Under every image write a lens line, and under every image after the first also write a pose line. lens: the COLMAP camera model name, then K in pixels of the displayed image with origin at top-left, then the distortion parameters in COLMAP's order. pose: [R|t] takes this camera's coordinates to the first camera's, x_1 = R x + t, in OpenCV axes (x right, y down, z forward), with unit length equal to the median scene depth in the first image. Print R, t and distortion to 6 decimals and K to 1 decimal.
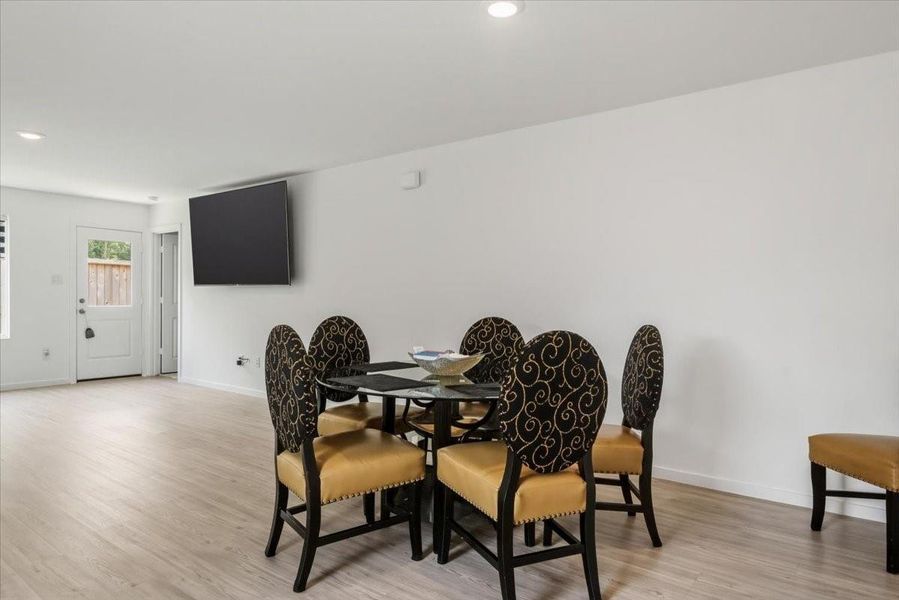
lens RADIAL K [[534.3, 0, 449.5], [0, 534.3, 300.0], [0, 0, 1]] dist [-0.003260, -0.001230]
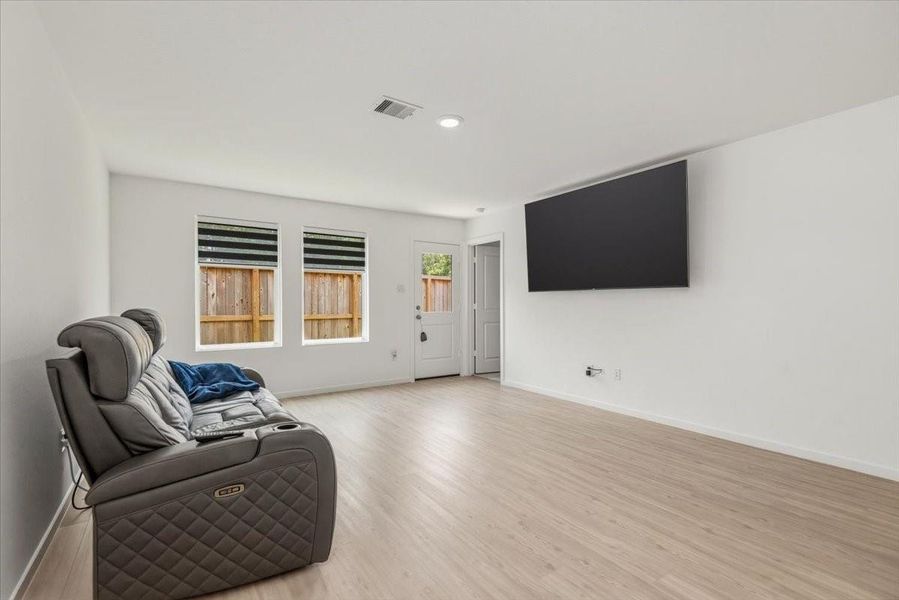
lens RADIAL K [[409.3, 0, 449.5], [0, 409.3, 300.0], [0, 0, 1]] dist [0.000874, 0.000014]
pose [[0.939964, -0.013494, -0.341006, -0.337415], [0.009111, 0.999854, -0.014452, -0.001615], [0.341152, 0.010478, 0.939950, 0.219142]]
